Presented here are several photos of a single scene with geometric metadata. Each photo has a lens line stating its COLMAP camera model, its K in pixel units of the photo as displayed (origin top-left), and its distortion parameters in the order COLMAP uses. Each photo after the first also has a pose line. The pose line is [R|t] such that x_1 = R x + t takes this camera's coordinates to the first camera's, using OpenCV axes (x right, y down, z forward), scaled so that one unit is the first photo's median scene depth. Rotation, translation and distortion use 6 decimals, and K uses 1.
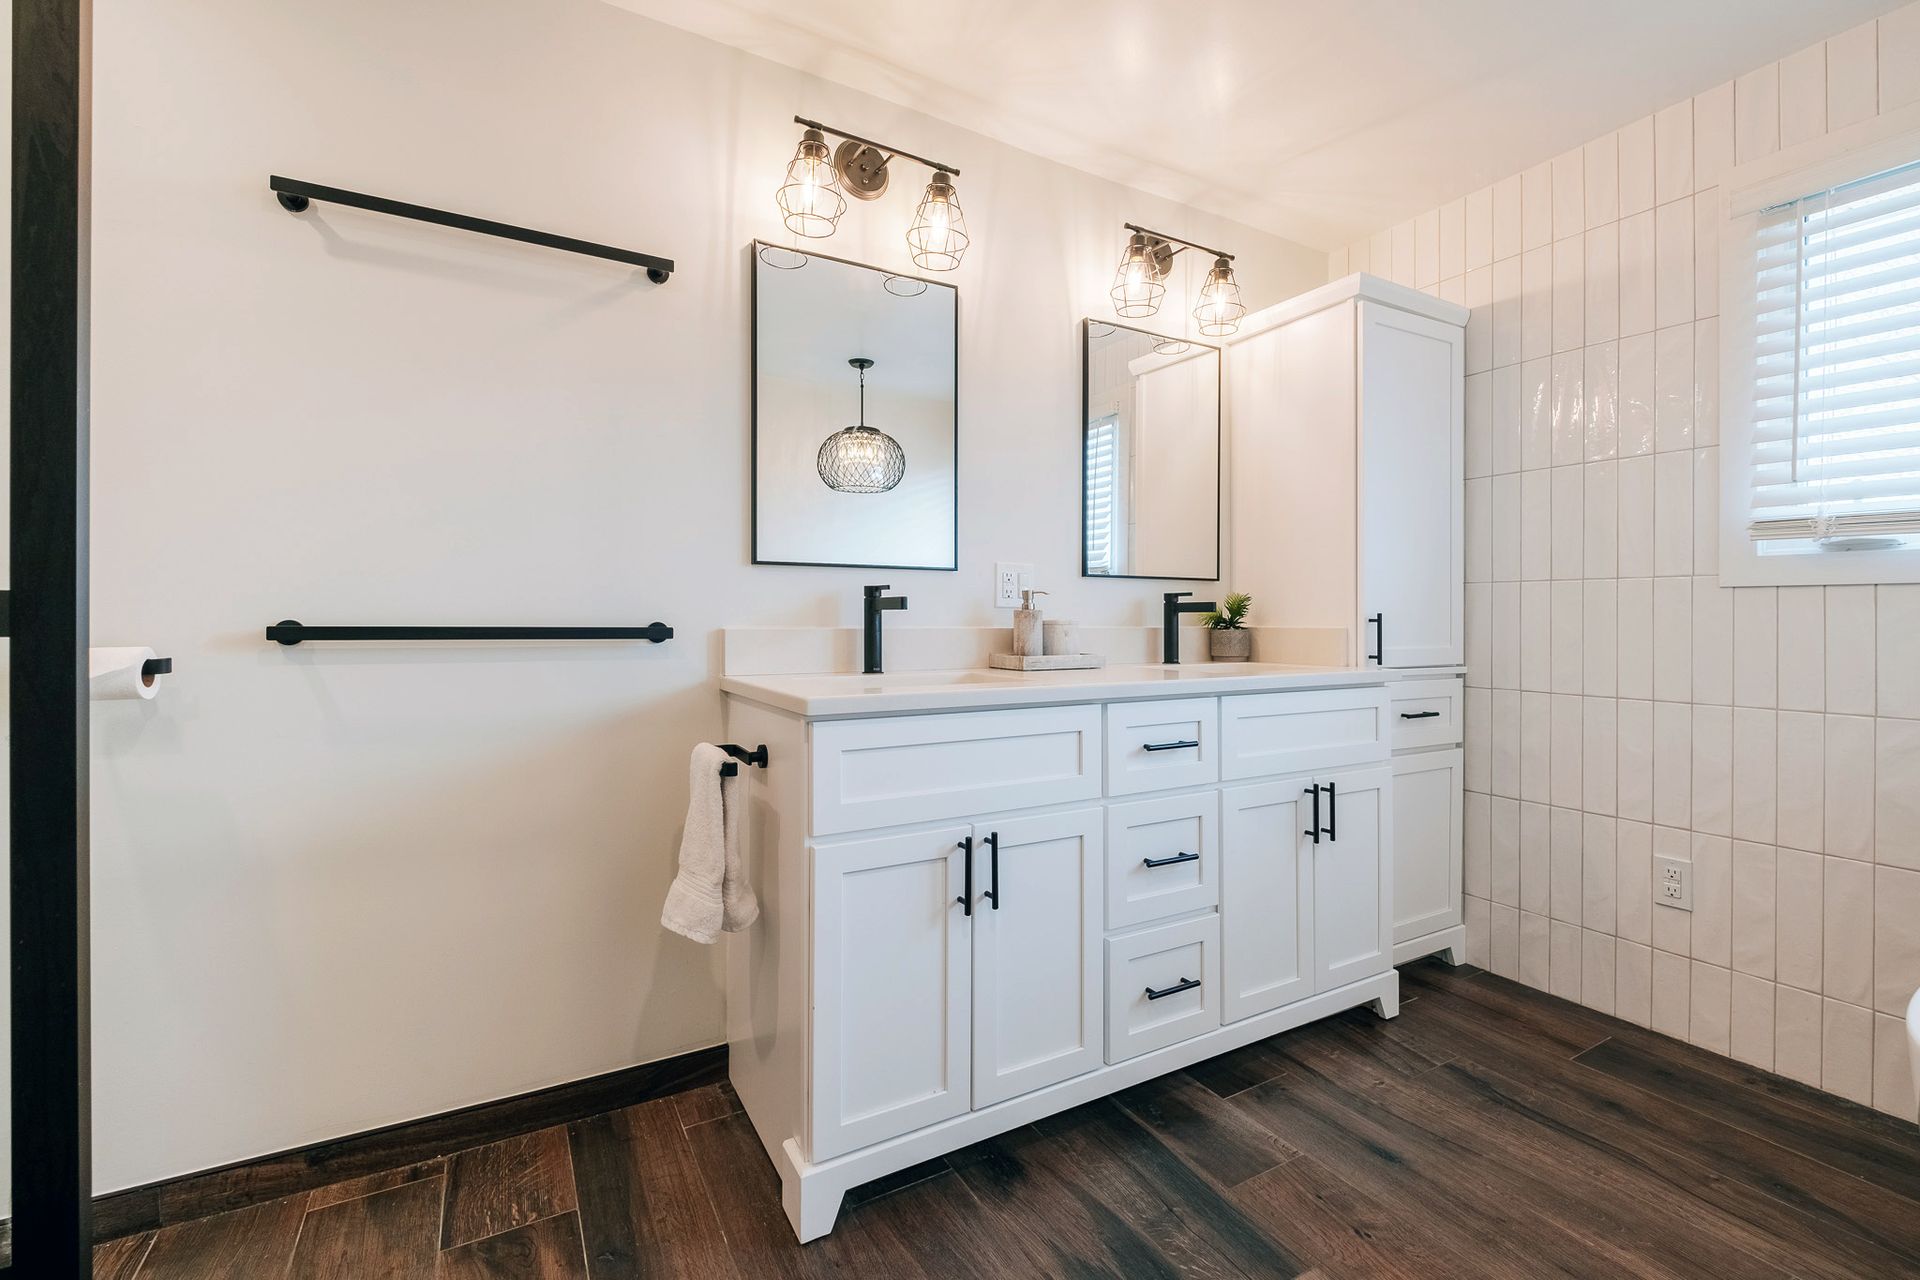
lens RADIAL K [[822.8, 0, 974.1], [0, 822.8, 620.7], [0, 0, 1]] dist [-0.003782, -0.003232]
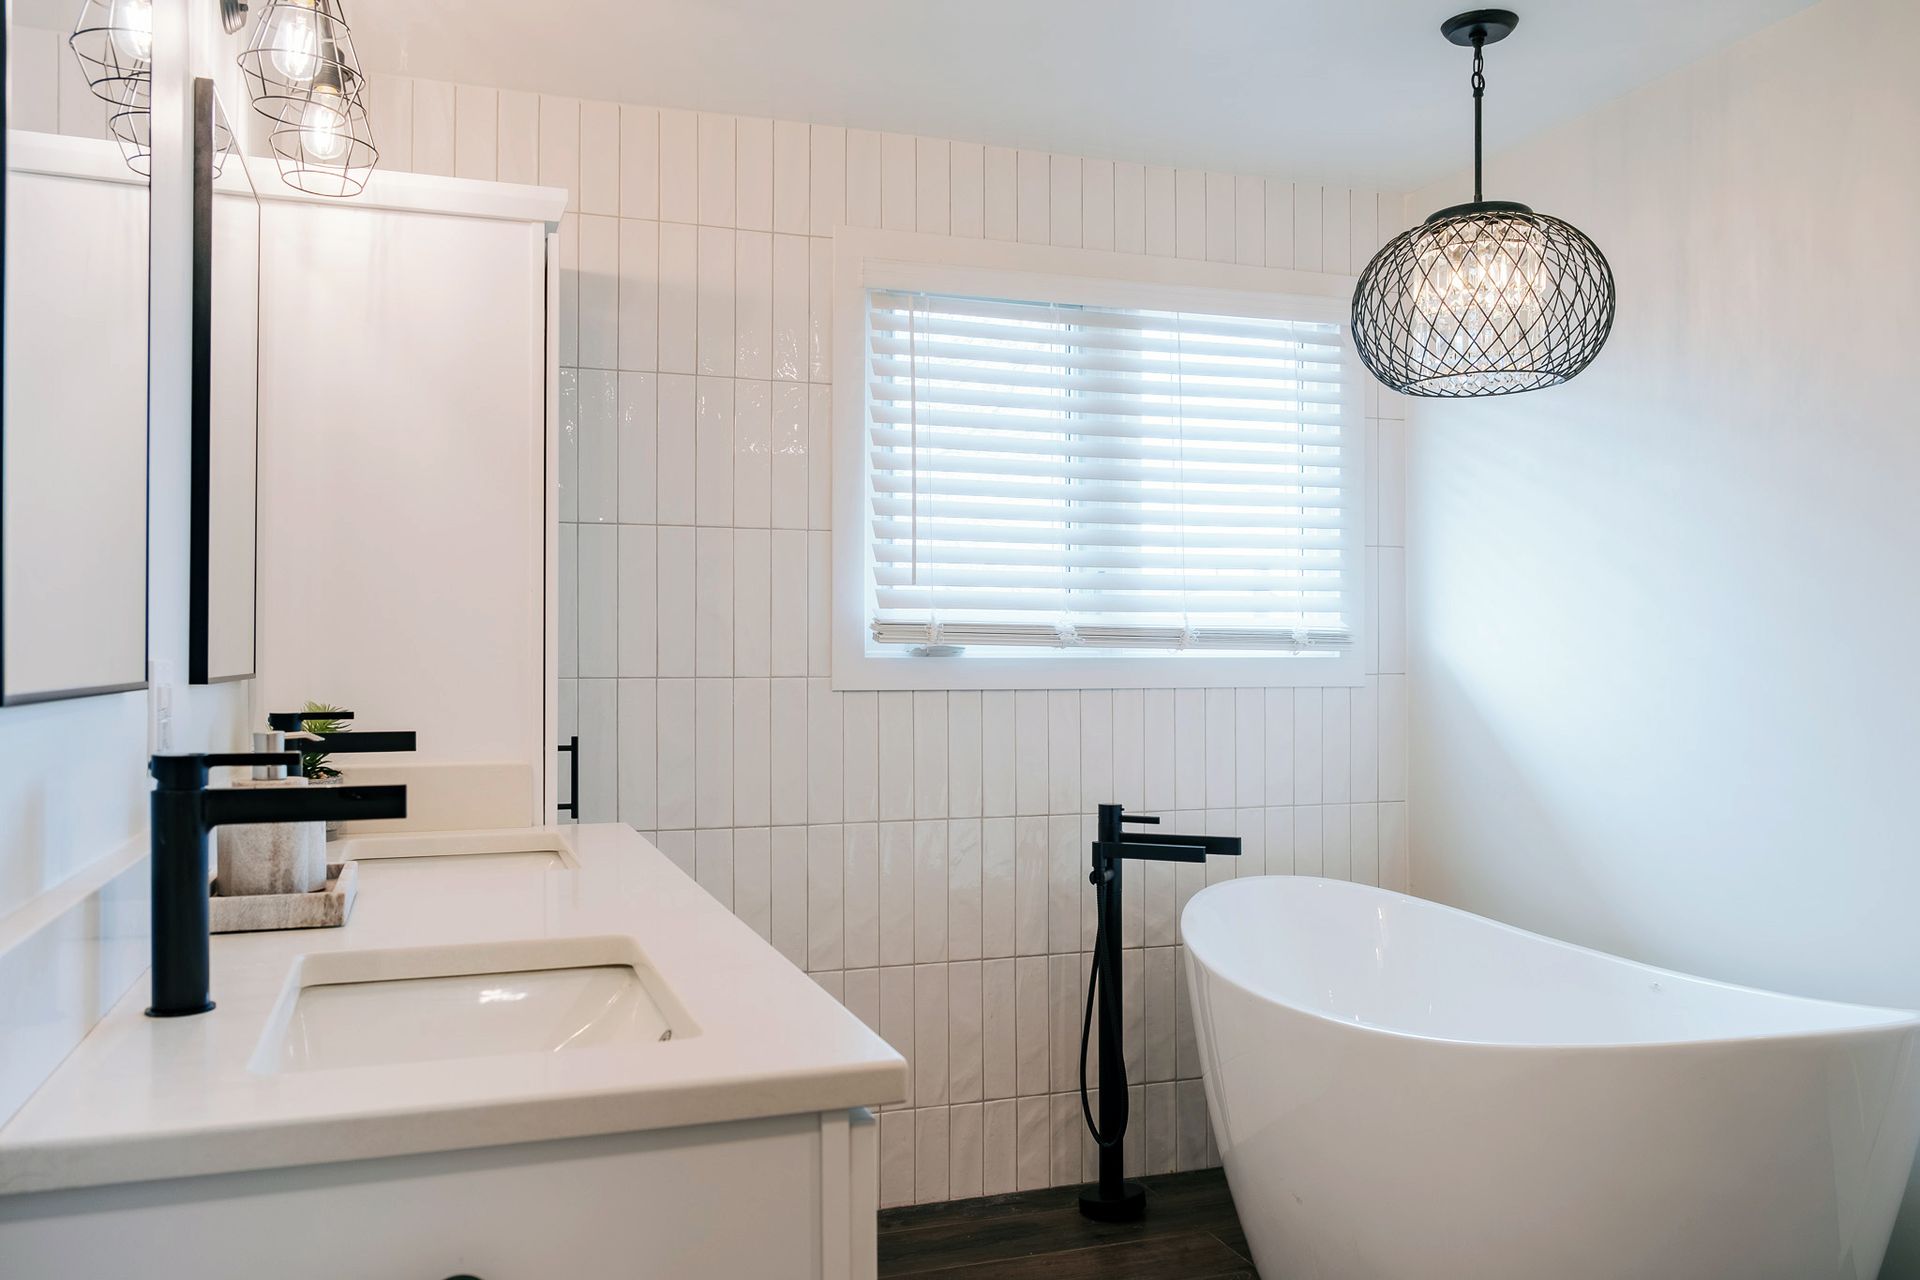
lens RADIAL K [[1497.7, 0, 944.1], [0, 1497.7, 656.1], [0, 0, 1]] dist [-0.010828, 0.017190]
pose [[0.187347, -0.003160, 0.982289, -0.644569], [0.006606, 0.999976, 0.001957, -0.078562], [-0.982272, 0.006122, 0.187364, 0.555606]]
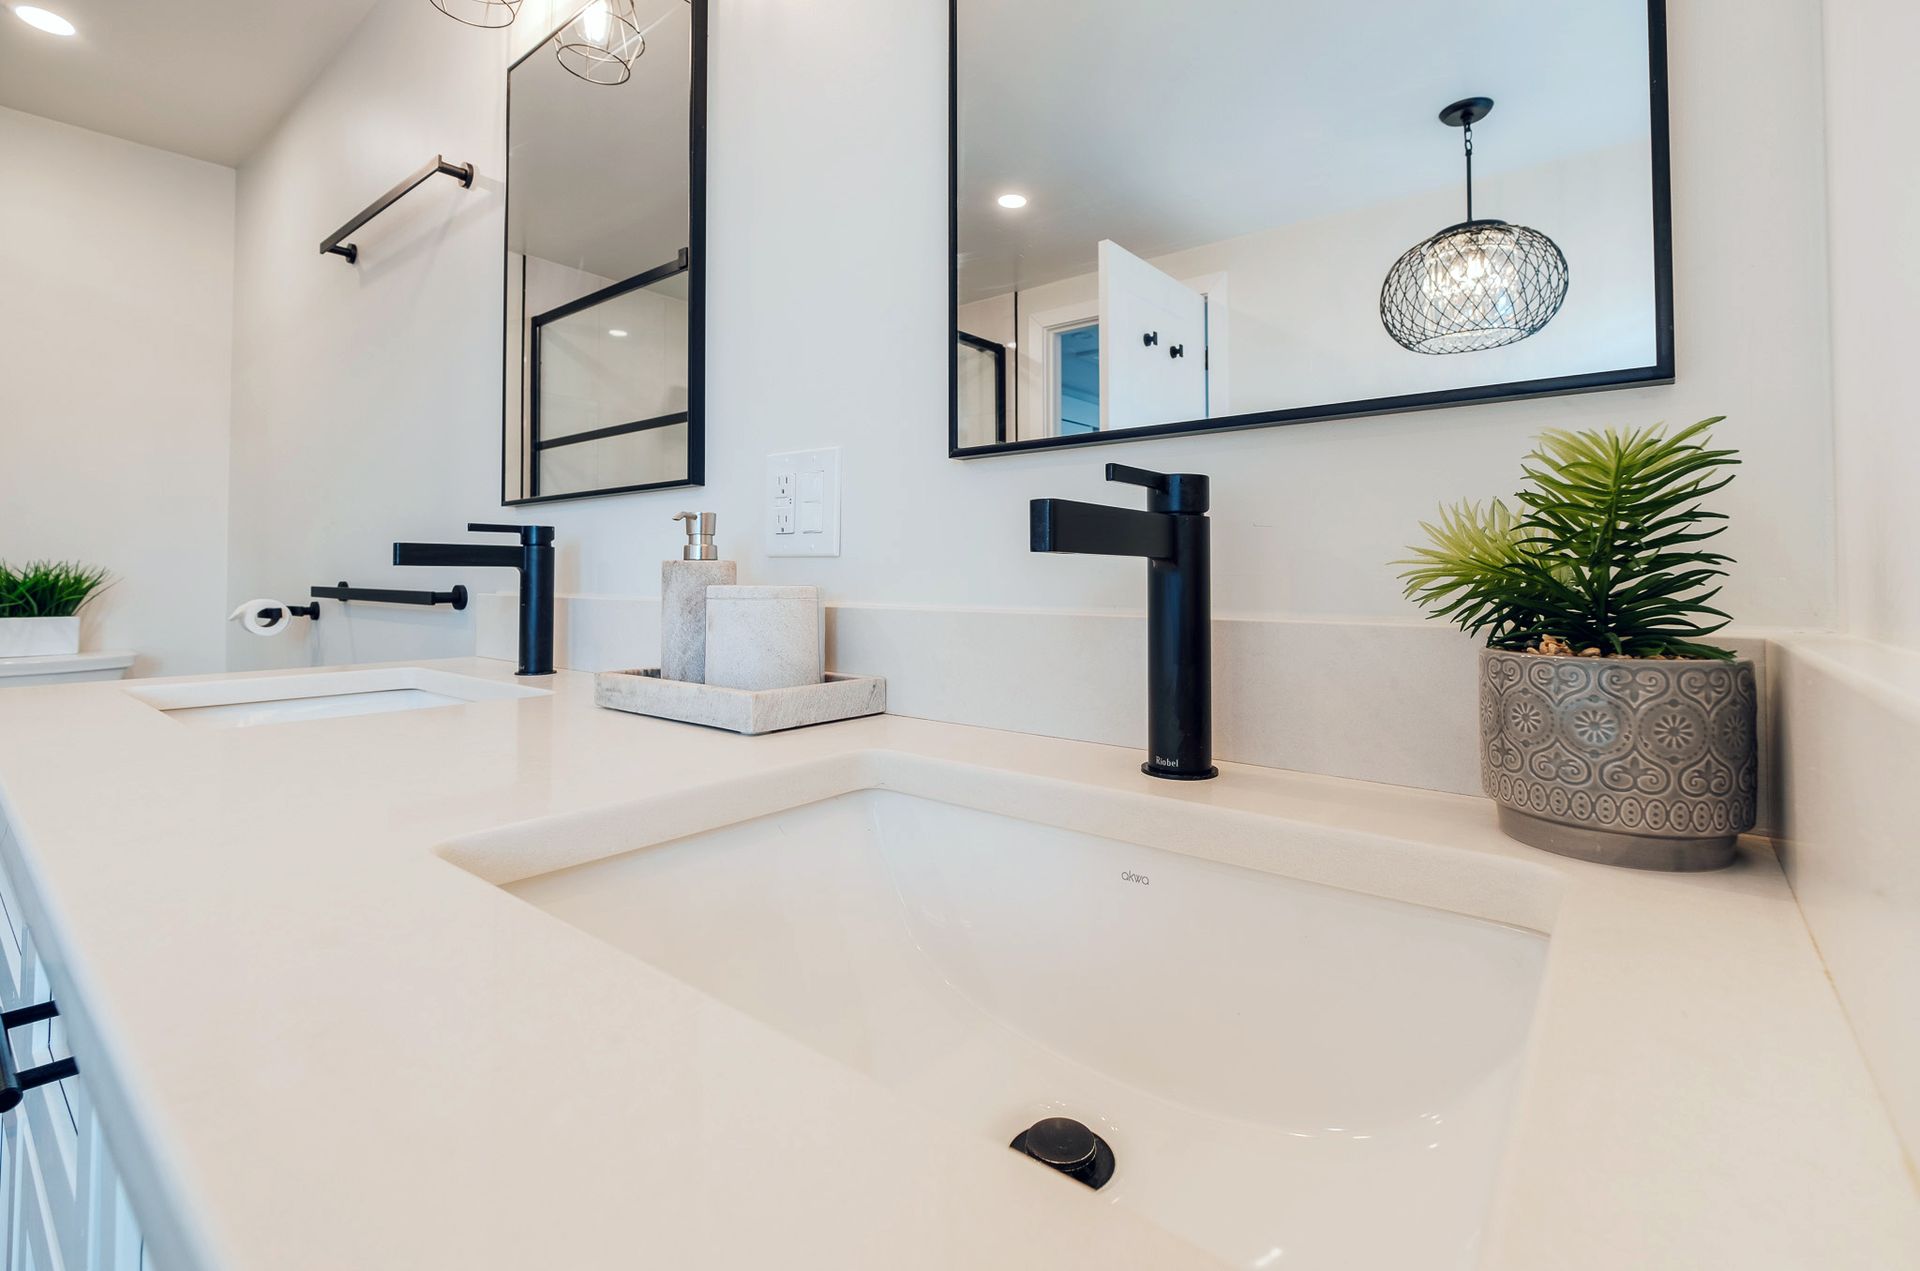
lens RADIAL K [[868.3, 0, 926.2], [0, 868.3, 555.8], [0, 0, 1]] dist [-0.006487, 0.001754]
pose [[0.343865, -0.025614, -0.938670, 0.541454], [-0.002639, 0.999598, -0.028243, -0.004125], [0.939015, 0.012189, 0.343659, 1.009415]]
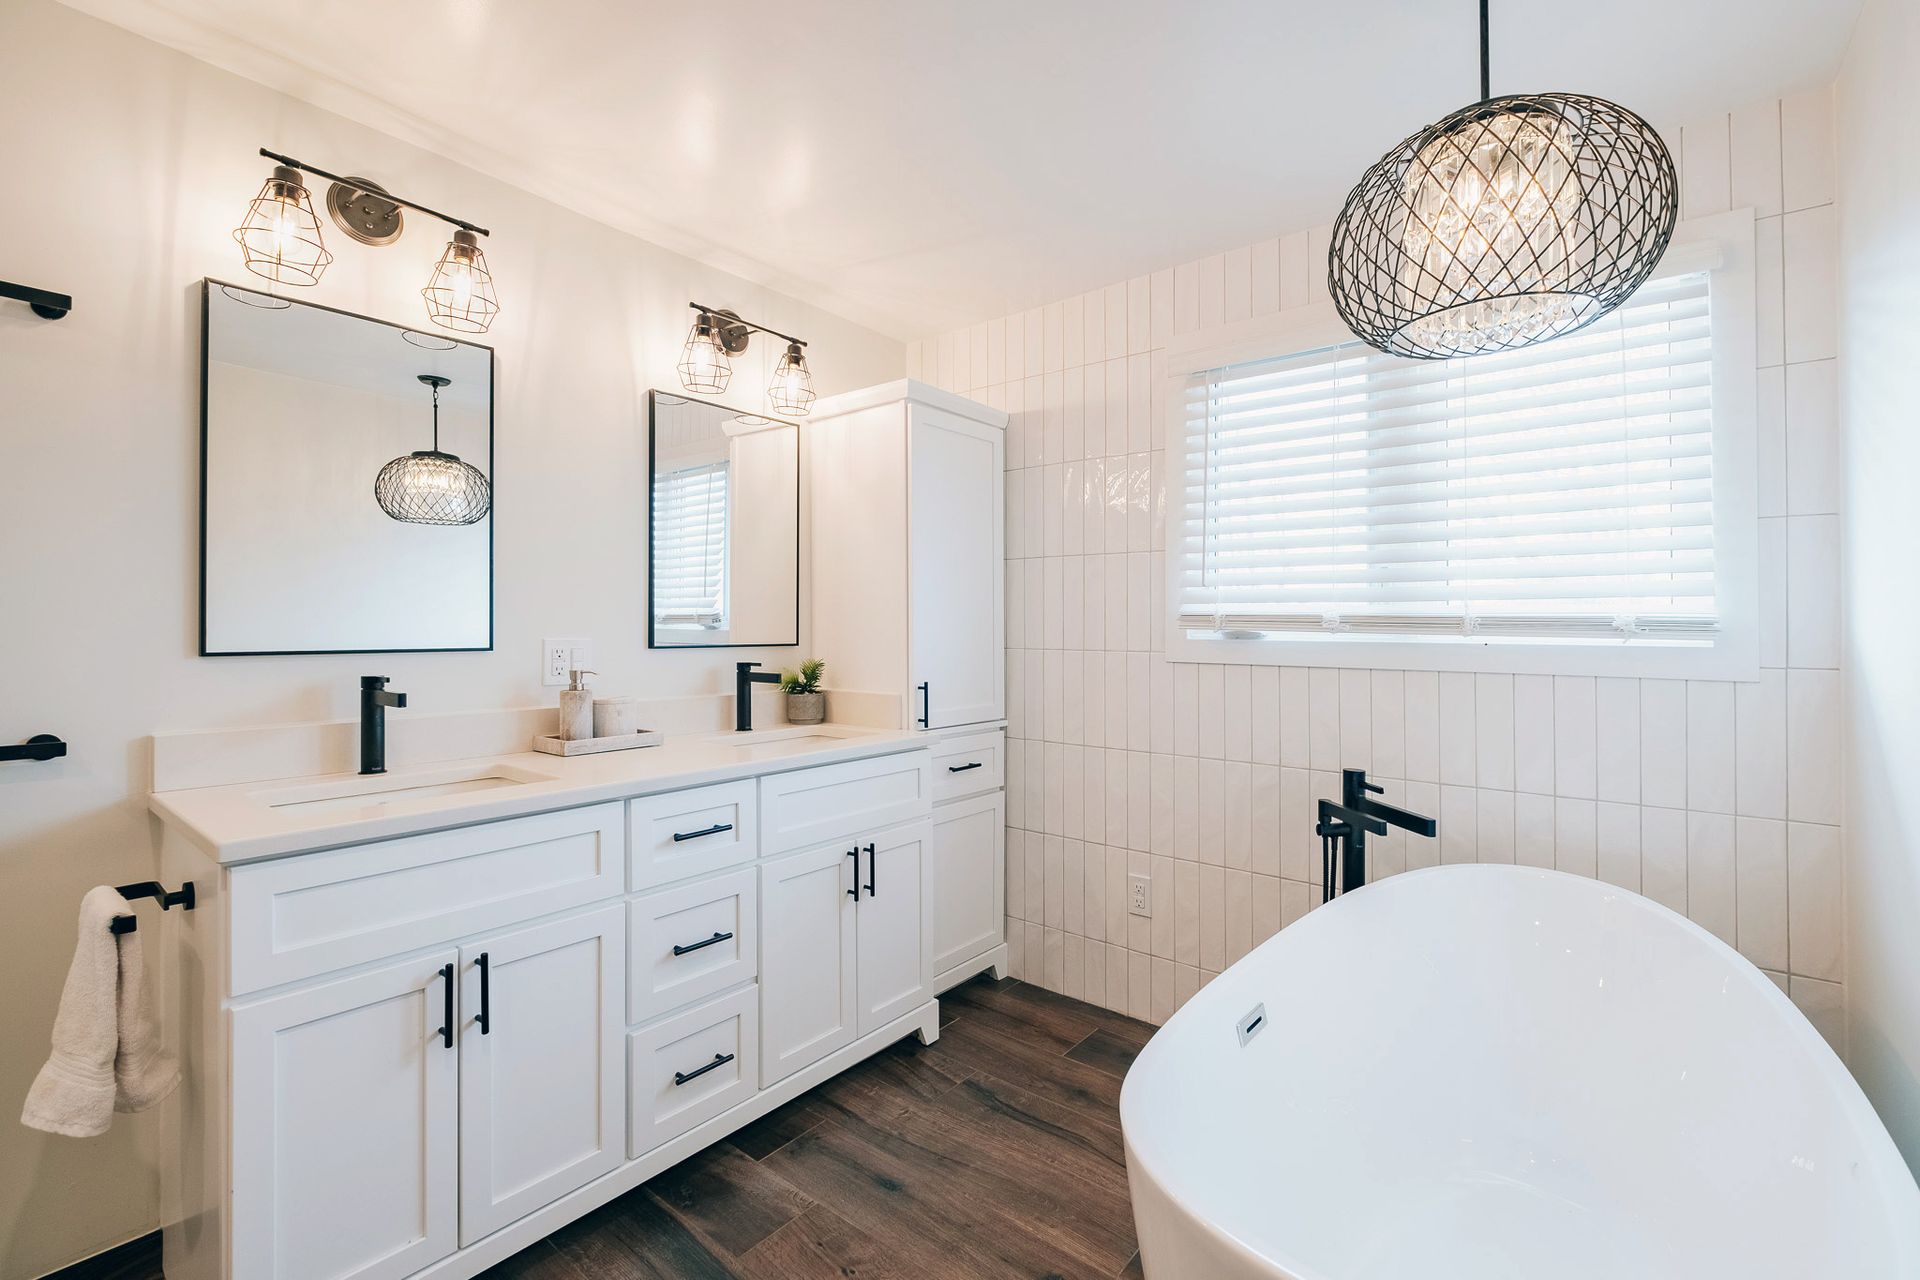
lens RADIAL K [[822.8, 0, 970.7], [0, 822.8, 621.3], [0, 0, 1]] dist [-0.003782, -0.003232]
pose [[0.928048, 0.002635, 0.372450, 0.144034], [0.000980, 0.999954, -0.009517, -0.089282], [-0.372458, 0.009197, 0.928003, -0.076406]]
